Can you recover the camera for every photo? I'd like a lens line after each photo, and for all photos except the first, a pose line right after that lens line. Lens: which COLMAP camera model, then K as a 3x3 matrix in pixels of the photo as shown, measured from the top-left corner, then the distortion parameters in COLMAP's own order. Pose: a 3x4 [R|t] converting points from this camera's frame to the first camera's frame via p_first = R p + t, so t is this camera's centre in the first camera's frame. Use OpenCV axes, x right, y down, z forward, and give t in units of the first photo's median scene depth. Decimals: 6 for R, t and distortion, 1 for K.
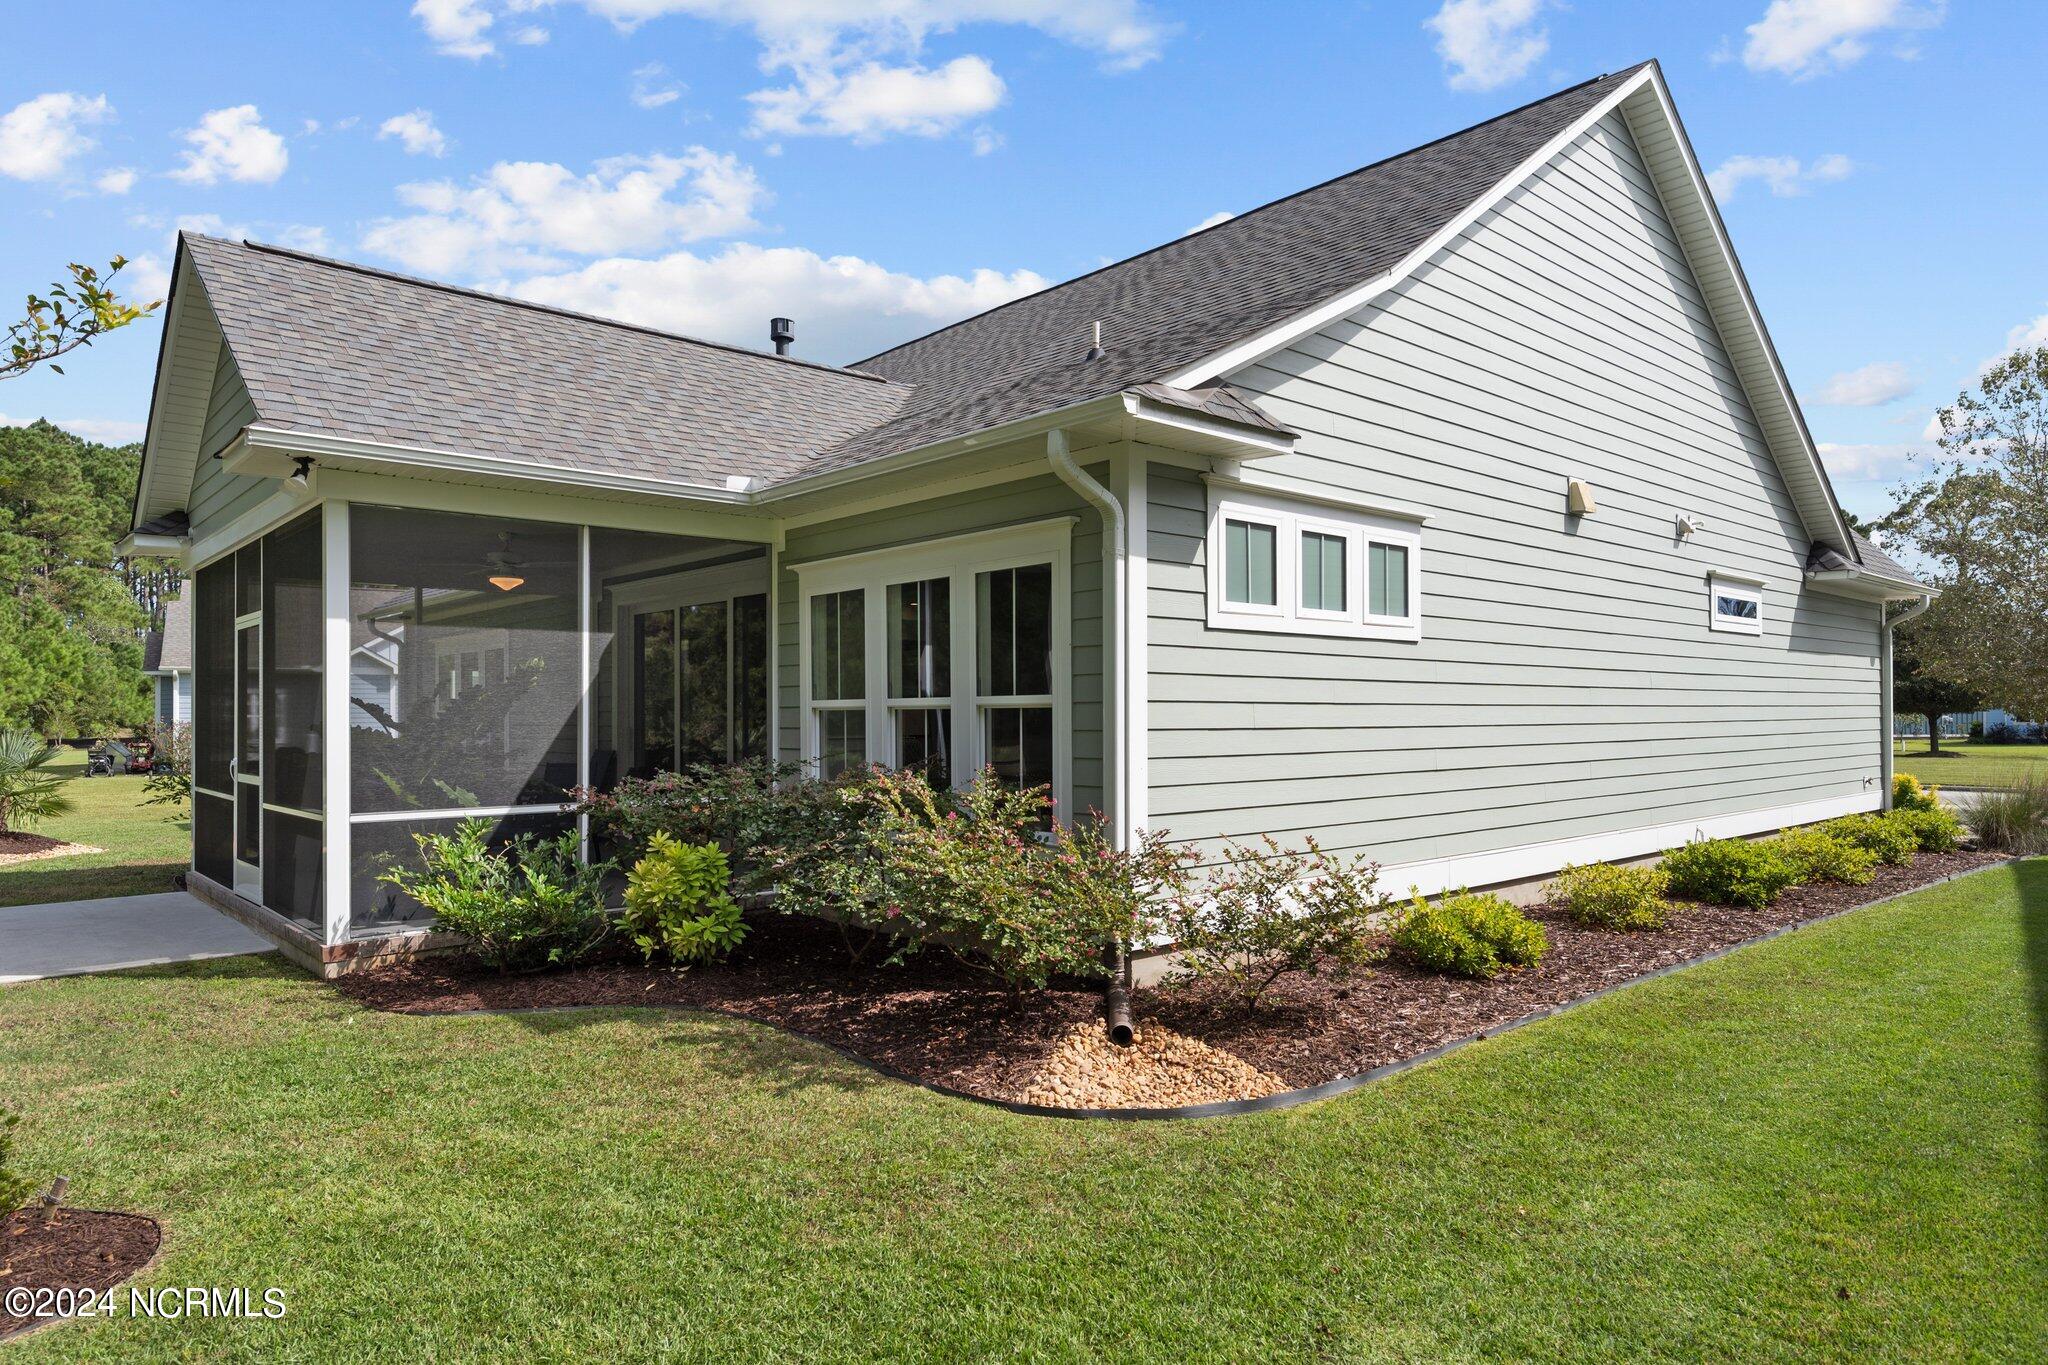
lens RADIAL K [[1243.7, 0, 1024.8], [0, 1243.7, 710.1], [0, 0, 1]] dist [0.001899, 0.000495]
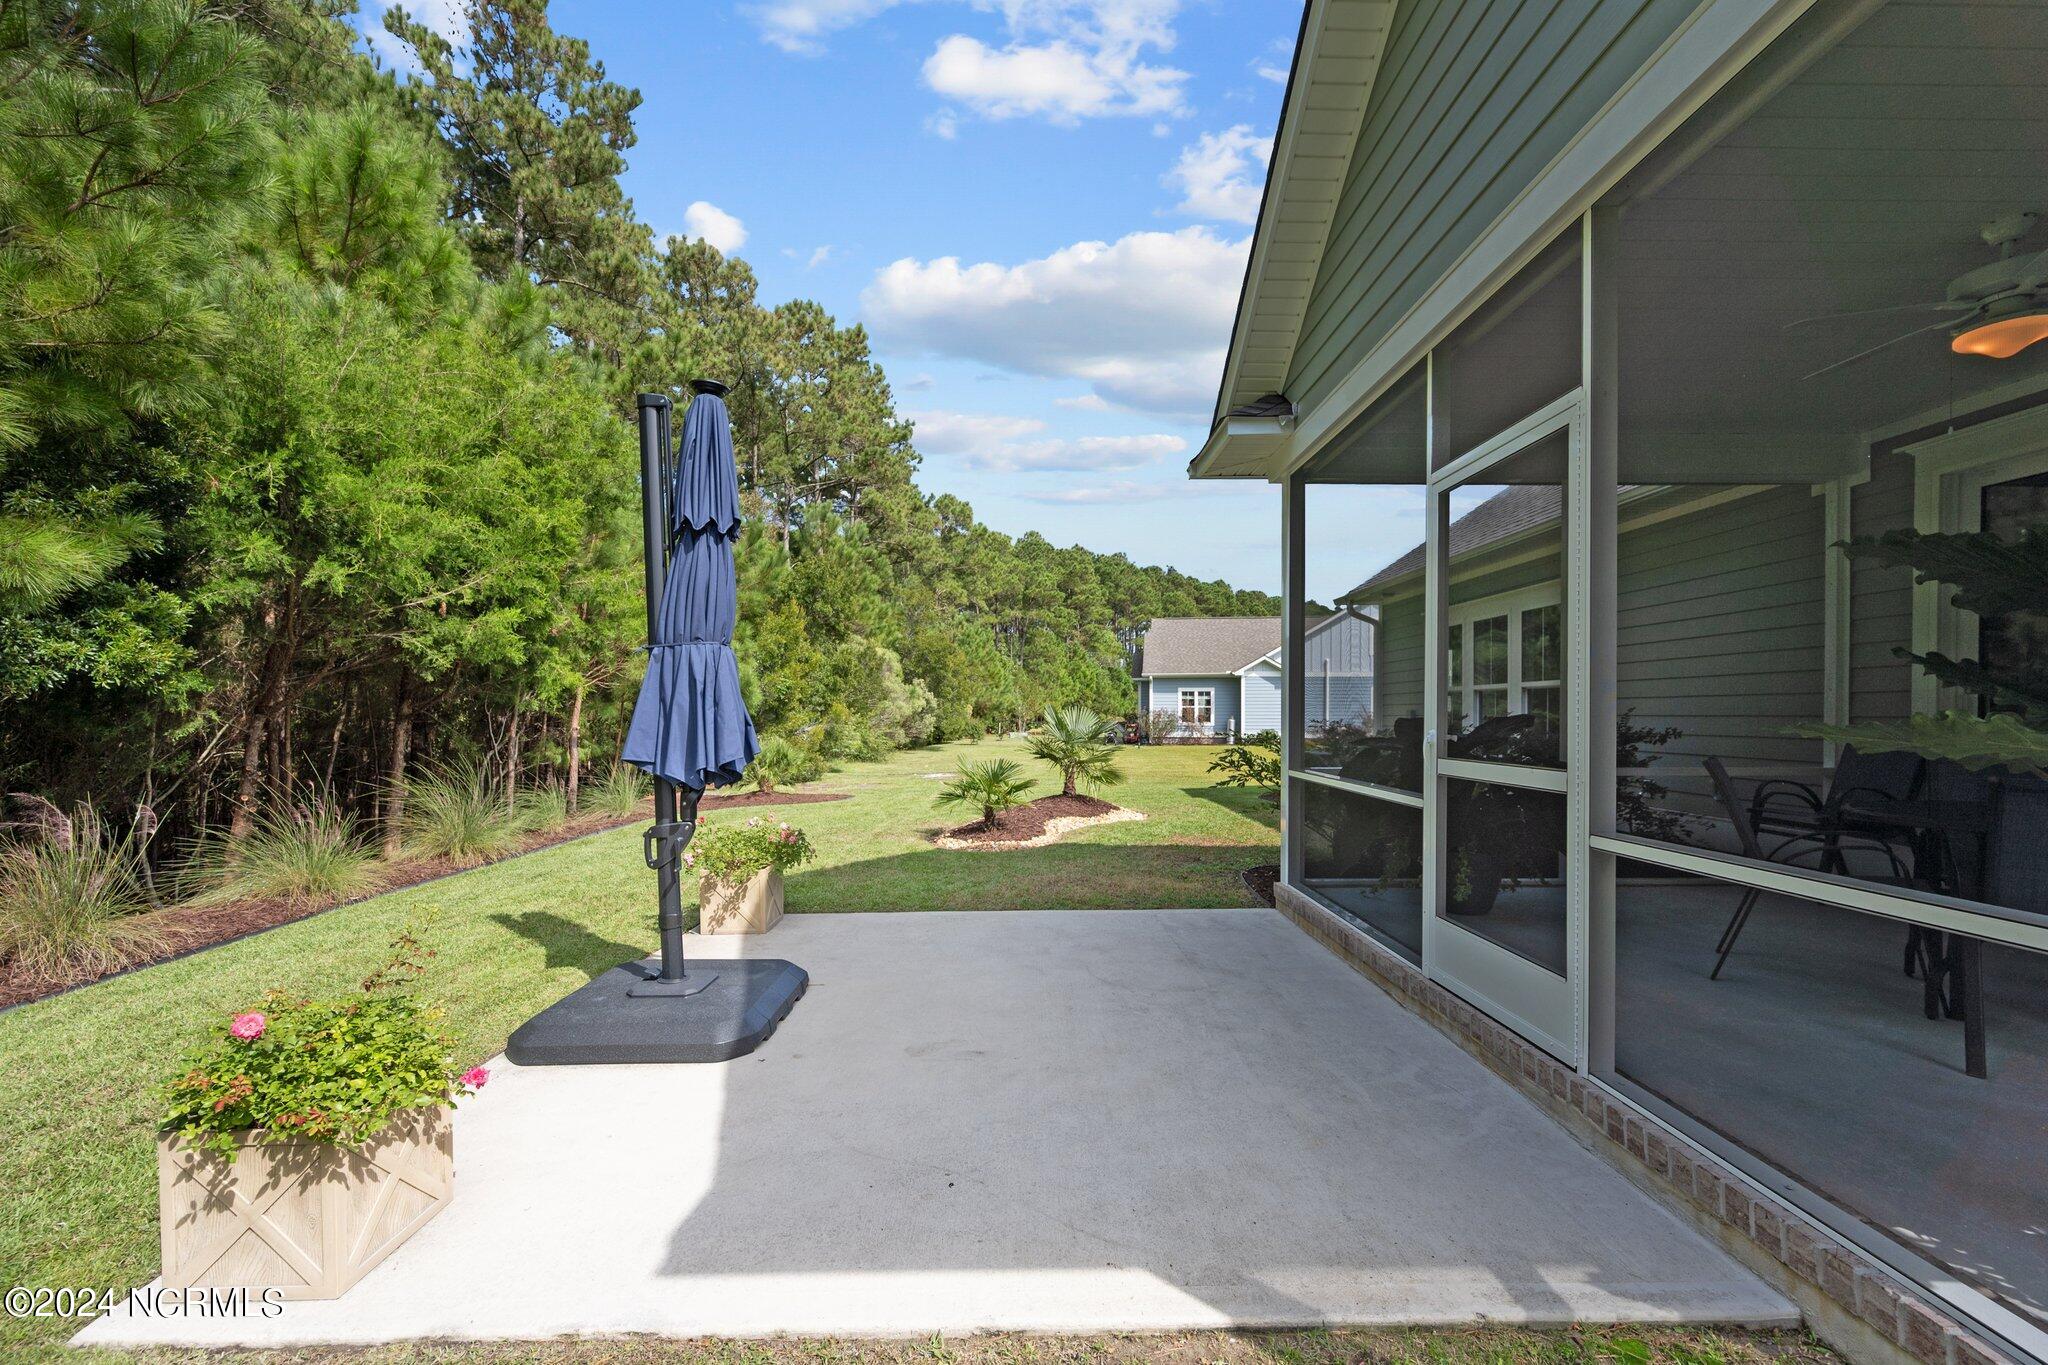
lens RADIAL K [[837.8, 0, 1037.3], [0, 837.8, 713.6], [0, 0, 1]] dist [-0.000207, -0.000015]
pose [[0.756690, 0.002772, -0.653768, -0.117542], [0.001391, 0.999982, 0.005850, 0.006519], [0.653772, -0.005336, 0.756672, 0.136464]]
